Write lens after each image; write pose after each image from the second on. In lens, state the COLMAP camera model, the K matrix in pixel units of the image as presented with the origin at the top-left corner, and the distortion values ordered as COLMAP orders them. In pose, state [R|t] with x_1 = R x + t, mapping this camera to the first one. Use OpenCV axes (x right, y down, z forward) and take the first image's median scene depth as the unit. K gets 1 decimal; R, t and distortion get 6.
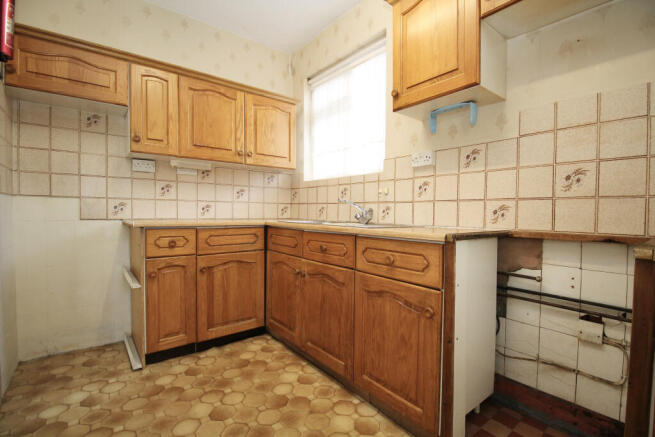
lens RADIAL K [[299.8, 0, 328.4], [0, 299.8, 221.8], [0, 0, 1]] dist [-0.021616, -0.000040]
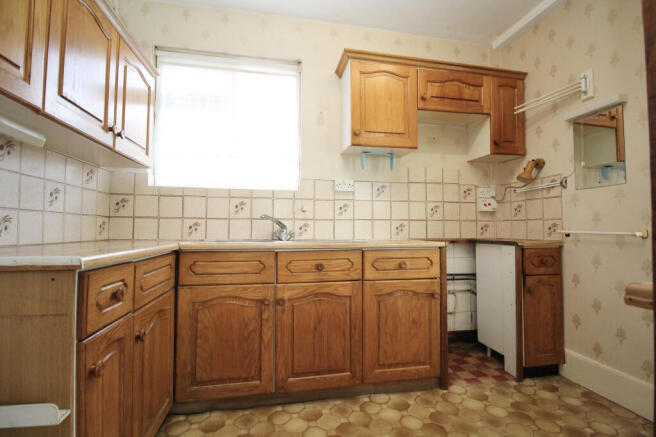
lens RADIAL K [[310.1, 0, 328.0], [0, 310.1, 218.5], [0, 0, 1]] dist [-0.020768, 0.000616]
pose [[0.462054, 0.020331, 0.886619, -0.857174], [0.033579, 0.998619, -0.040398, -0.024763], [-0.886216, 0.048438, 0.460733, 0.481589]]
